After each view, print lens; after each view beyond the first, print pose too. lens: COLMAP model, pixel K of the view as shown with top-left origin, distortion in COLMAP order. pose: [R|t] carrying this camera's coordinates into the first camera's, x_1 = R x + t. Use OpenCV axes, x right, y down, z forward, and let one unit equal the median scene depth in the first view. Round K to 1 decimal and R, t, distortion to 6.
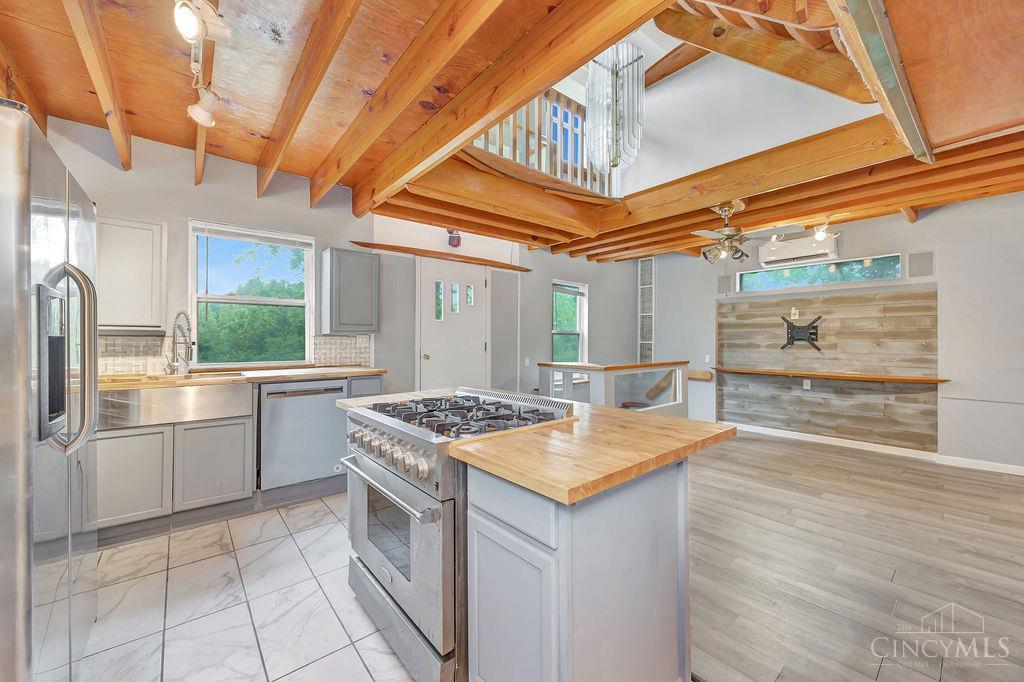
lens RADIAL K [[393.9, 0, 508.1], [0, 393.9, 341.1], [0, 0, 1]] dist [0.002110, 0.000094]
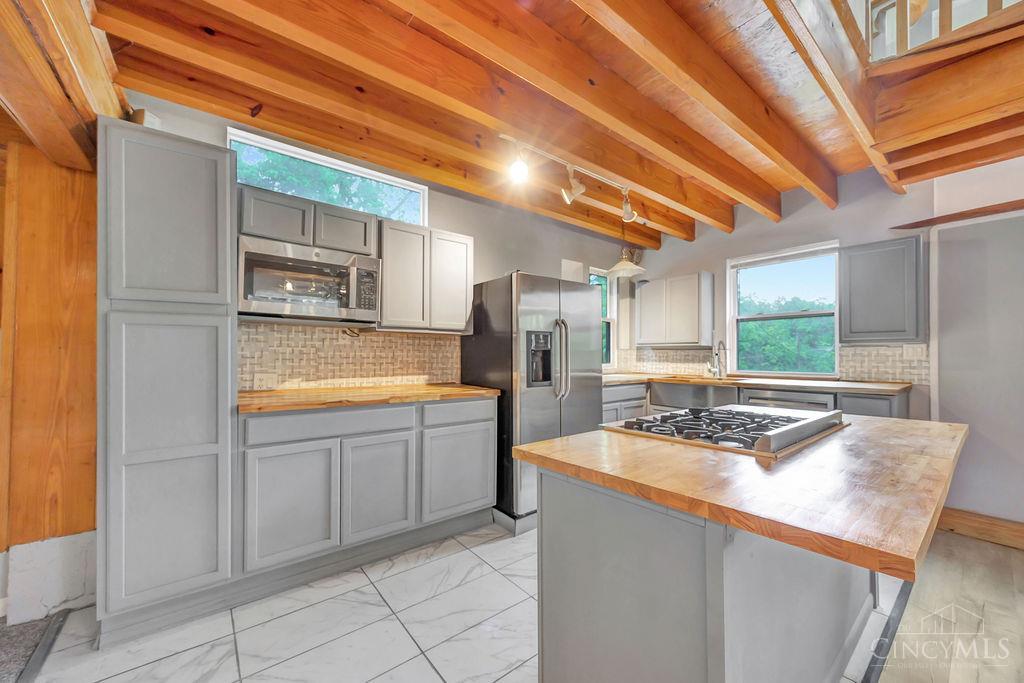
lens RADIAL K [[393.9, 0, 510.6], [0, 393.9, 349.5], [0, 0, 1]] dist [0.002110, 0.000094]
pose [[-0.025227, -0.007225, -0.999656, 0.467789], [0.005343, 0.999959, -0.007362, -0.004410], [0.999667, -0.005527, -0.025187, 0.268945]]
